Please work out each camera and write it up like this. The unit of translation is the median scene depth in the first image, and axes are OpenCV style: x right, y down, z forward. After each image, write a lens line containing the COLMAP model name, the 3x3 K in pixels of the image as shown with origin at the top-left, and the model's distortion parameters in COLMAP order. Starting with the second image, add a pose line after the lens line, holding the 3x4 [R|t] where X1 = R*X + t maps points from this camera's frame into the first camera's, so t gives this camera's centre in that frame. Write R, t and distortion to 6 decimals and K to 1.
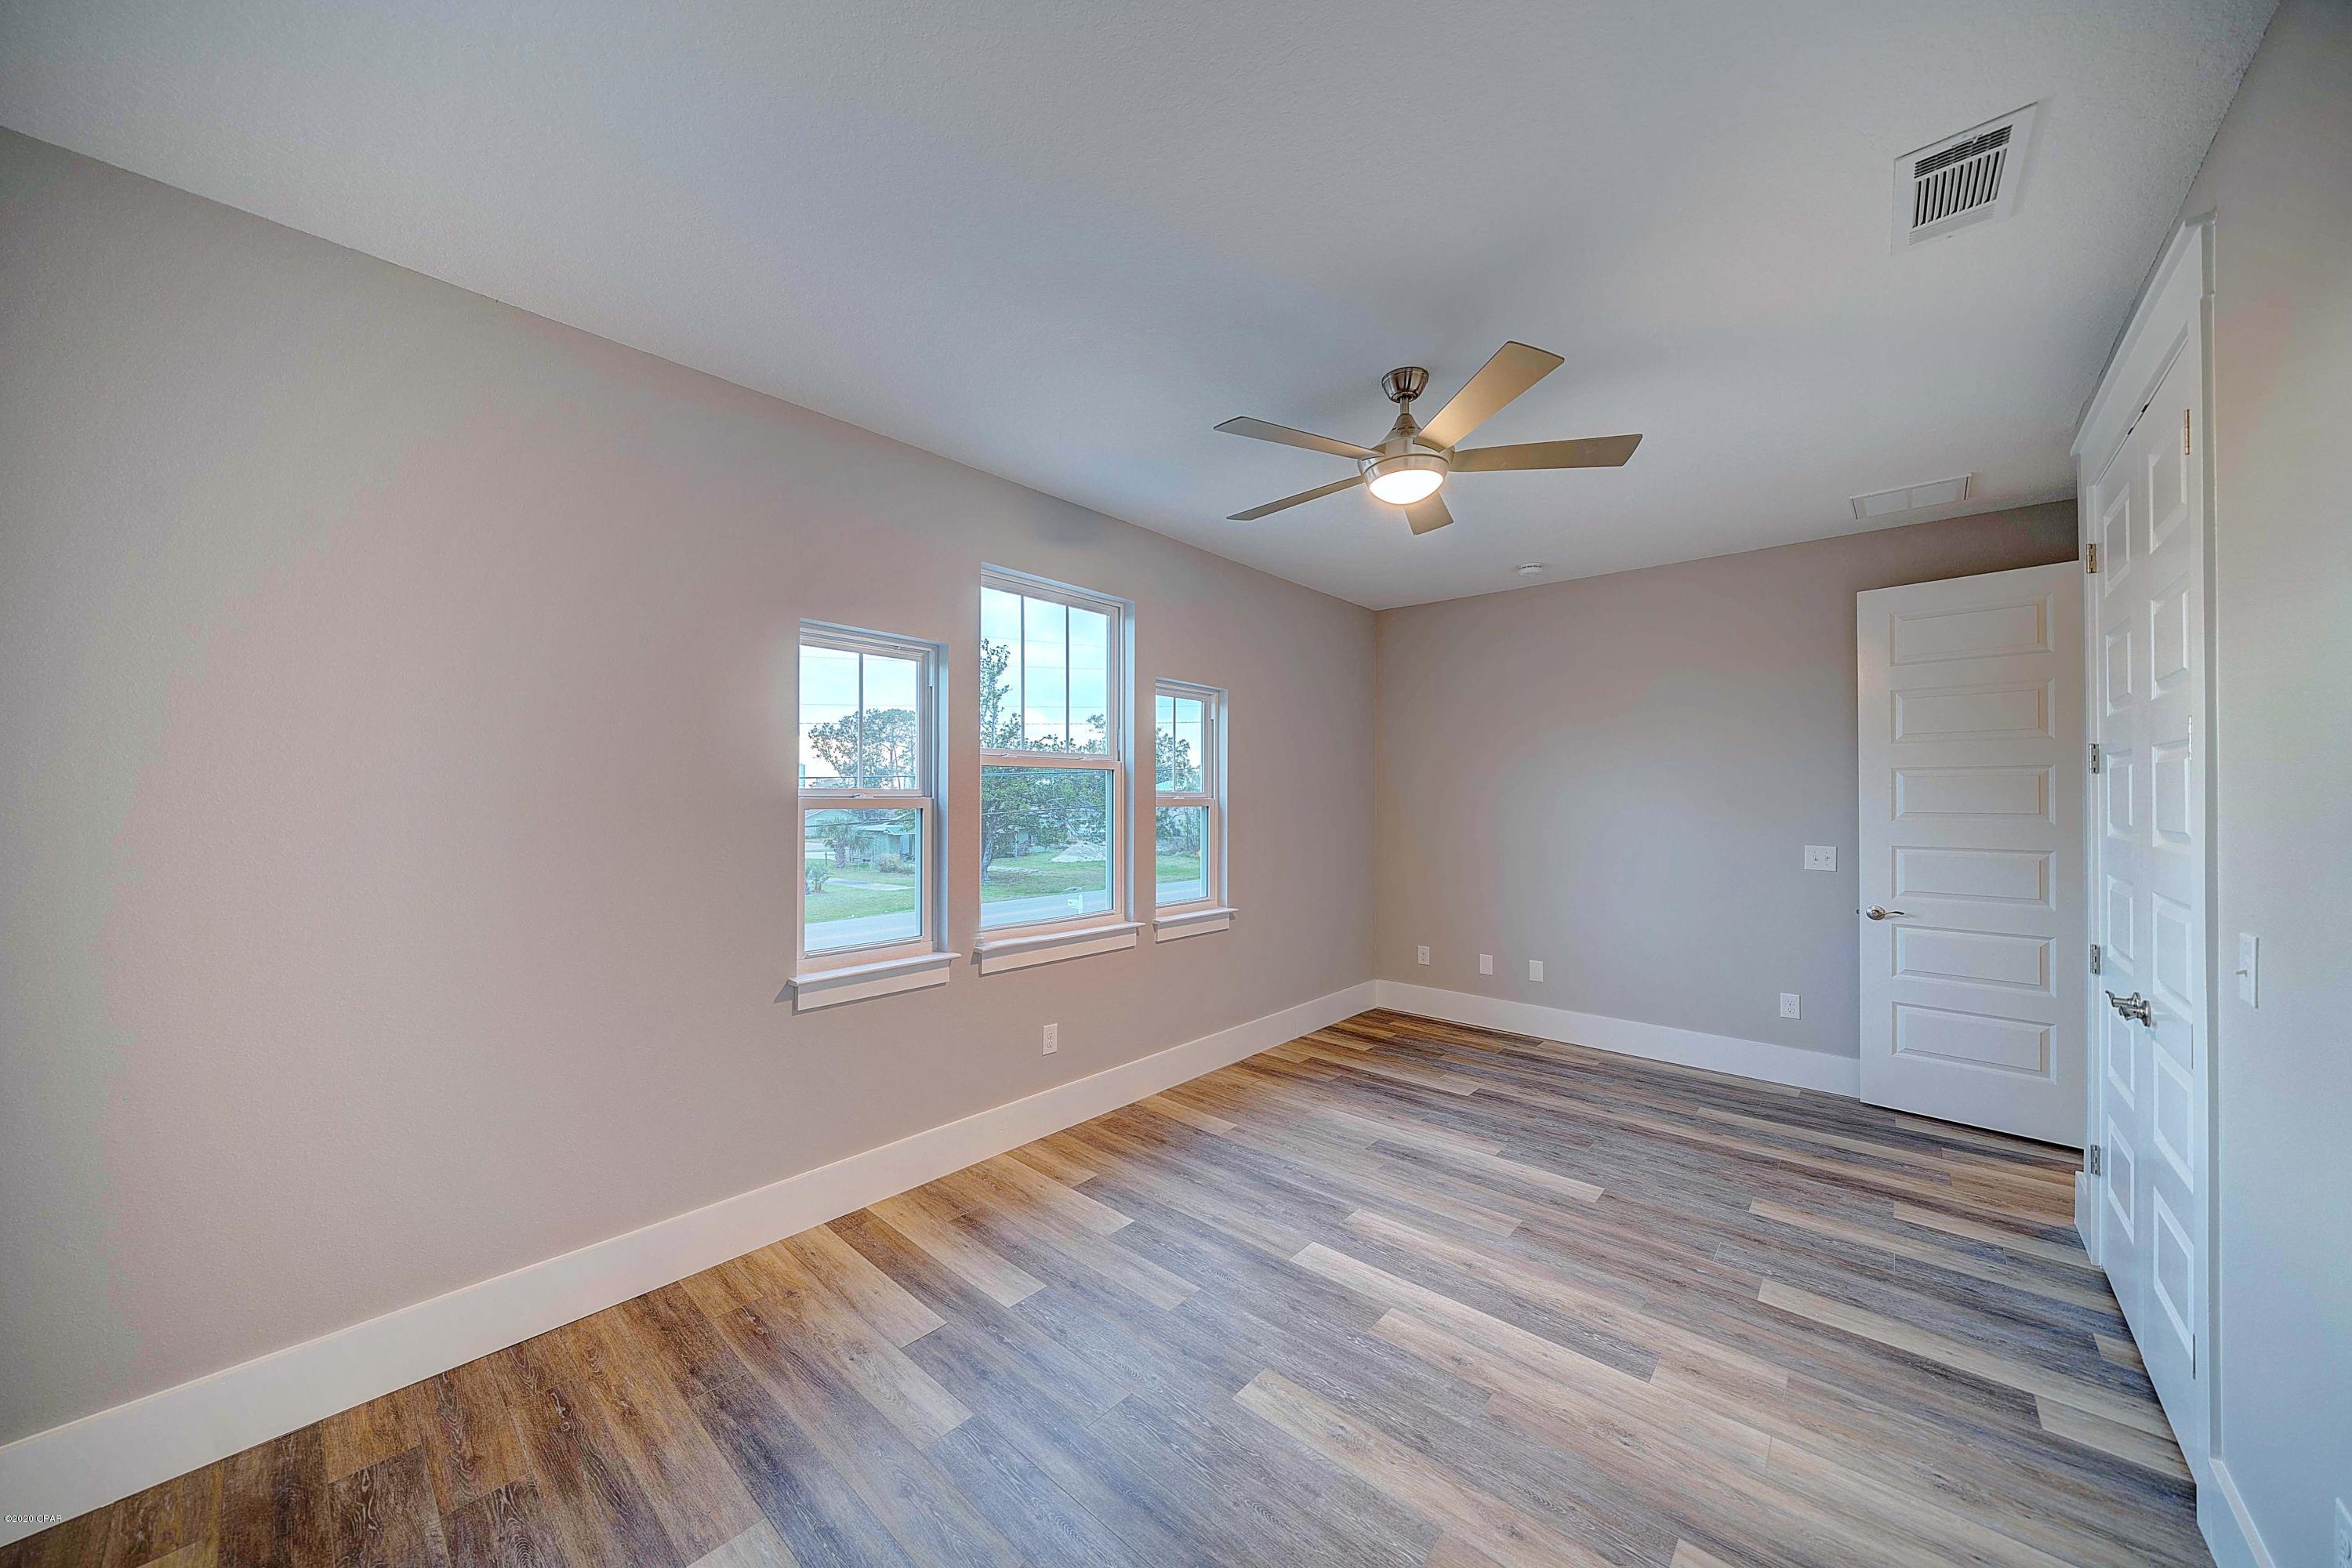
lens RADIAL K [[833.5, 0, 1171.8], [0, 833.5, 788.3], [0, 0, 1]] dist [-0.002292, -0.000184]
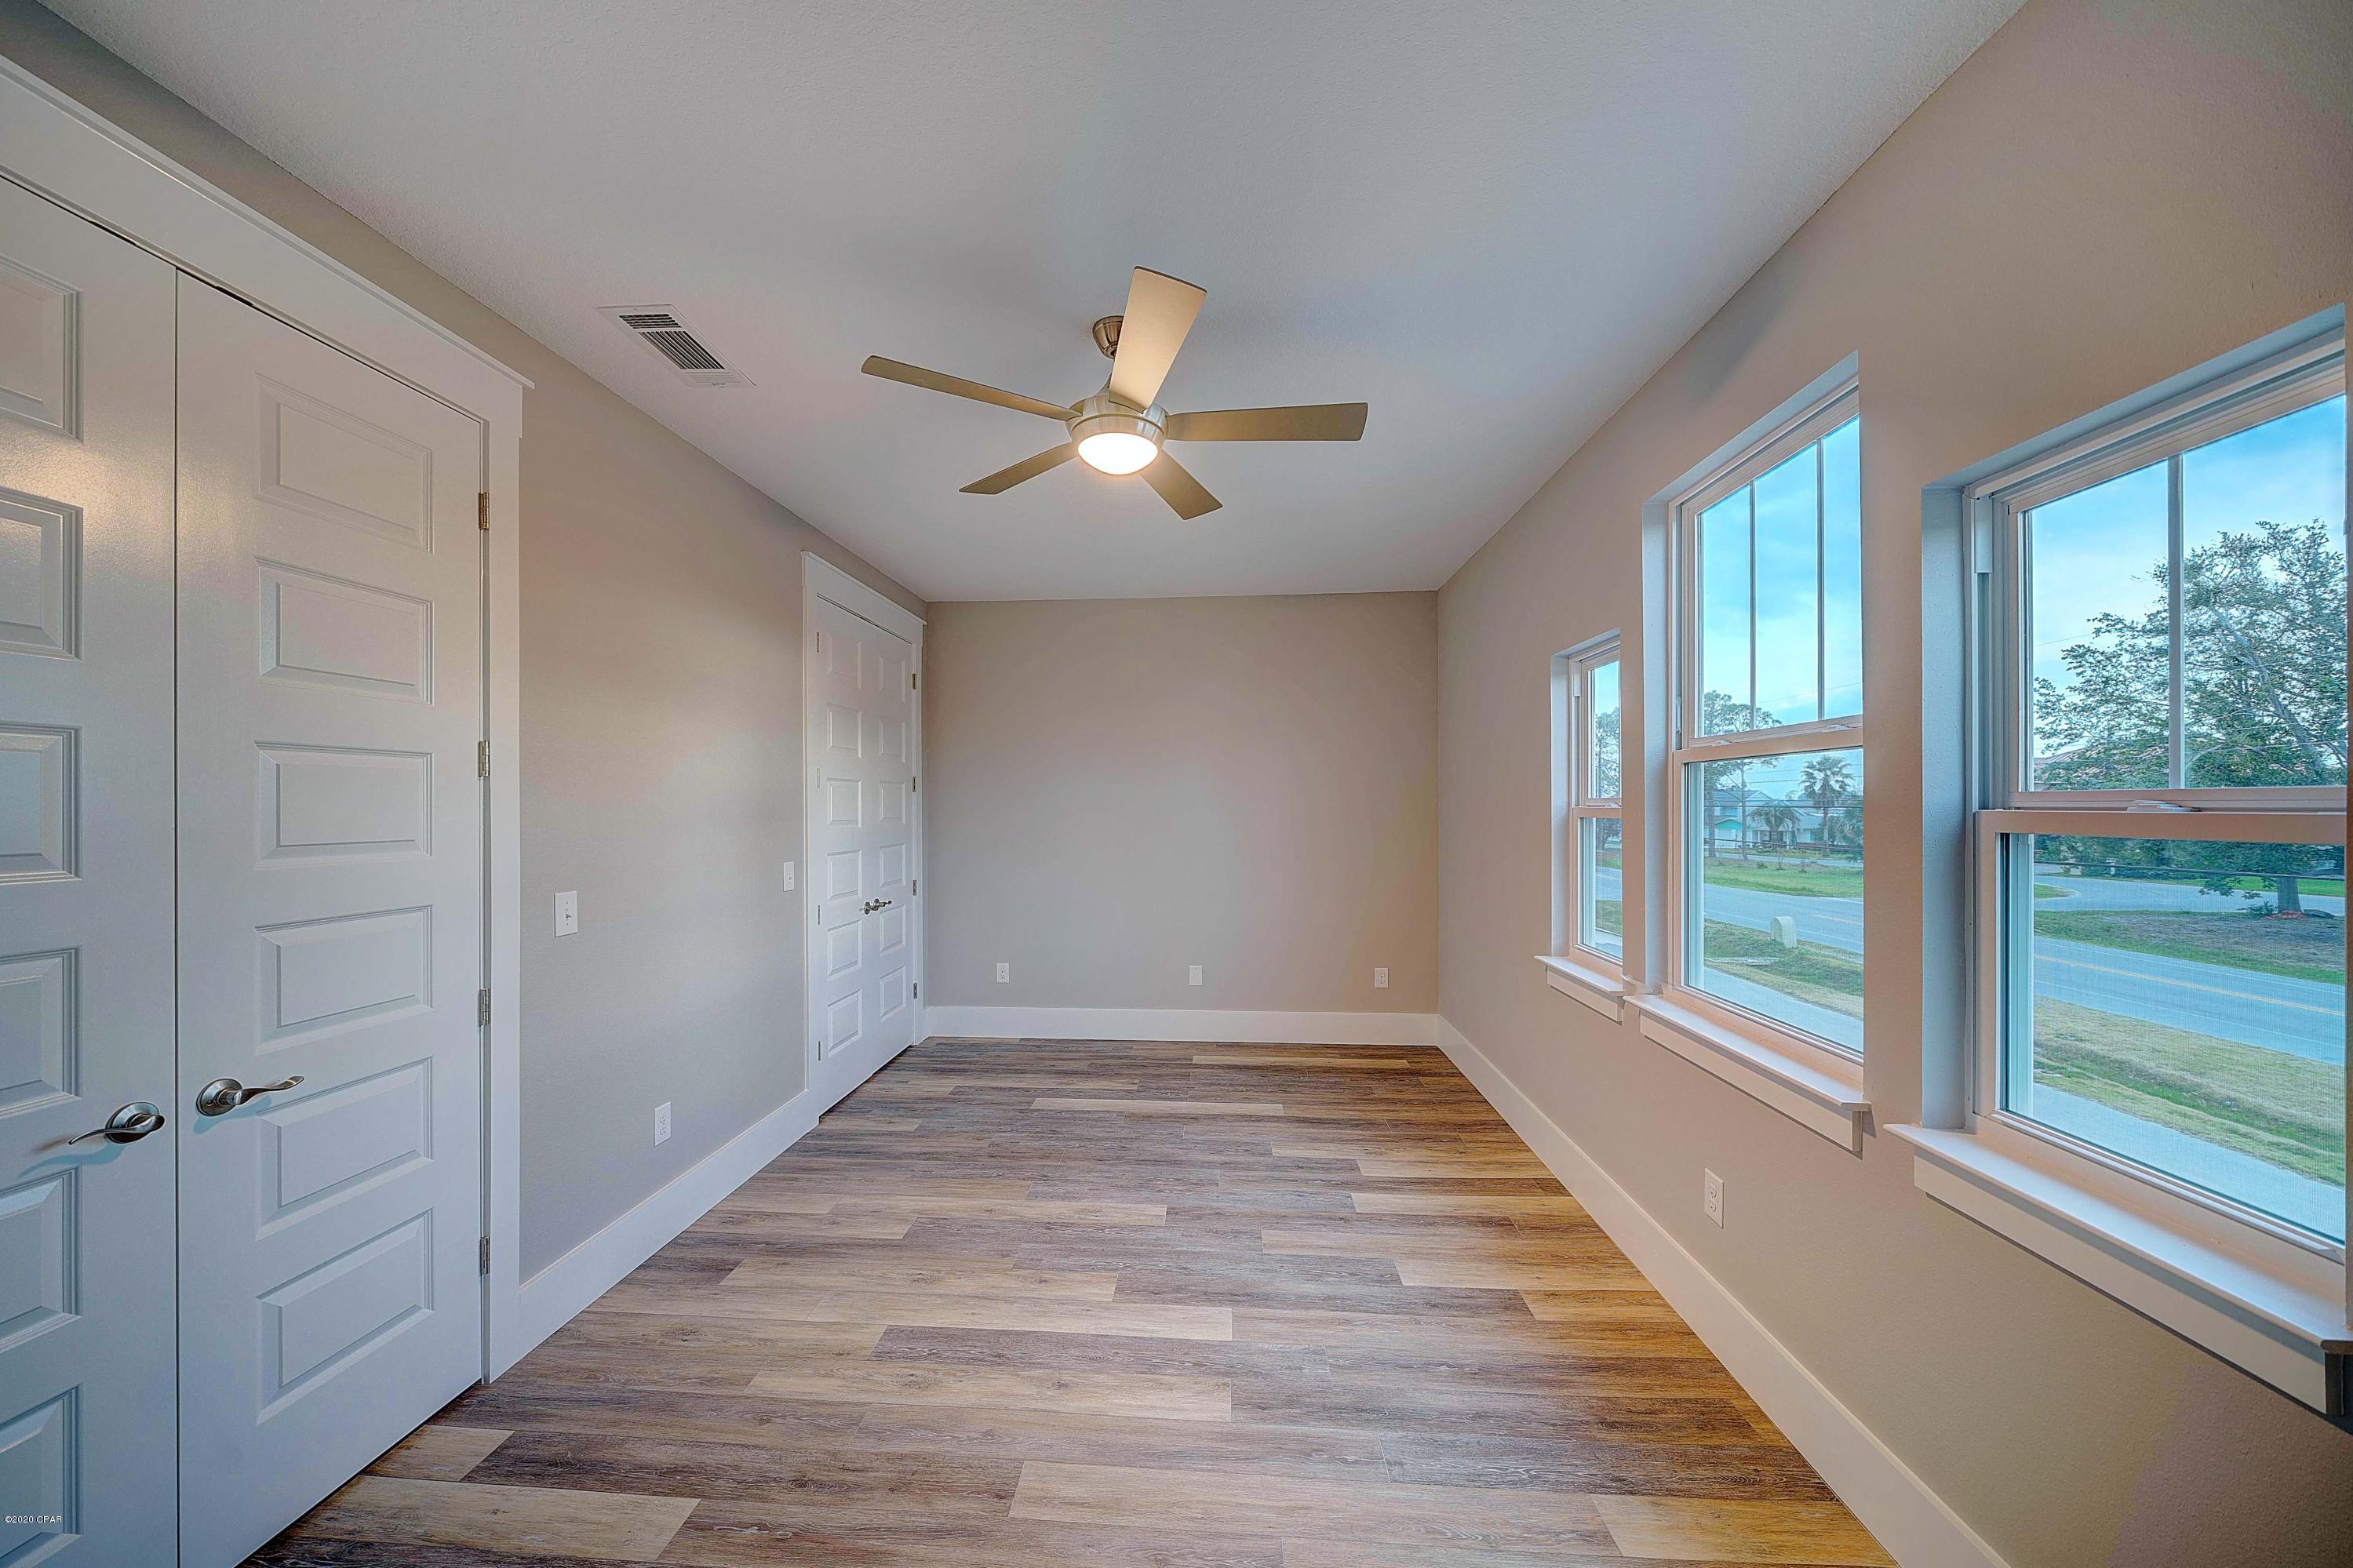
lens RADIAL K [[833.8, 0, 1174.7], [0, 833.8, 802.3], [0, 0, 1]] dist [-0.002292, -0.000184]
pose [[-0.793668, -0.005570, -0.608326, 0.714430], [0.003958, 0.999890, -0.014319, 0.011801], [0.608339, -0.013772, -0.793558, 1.603160]]
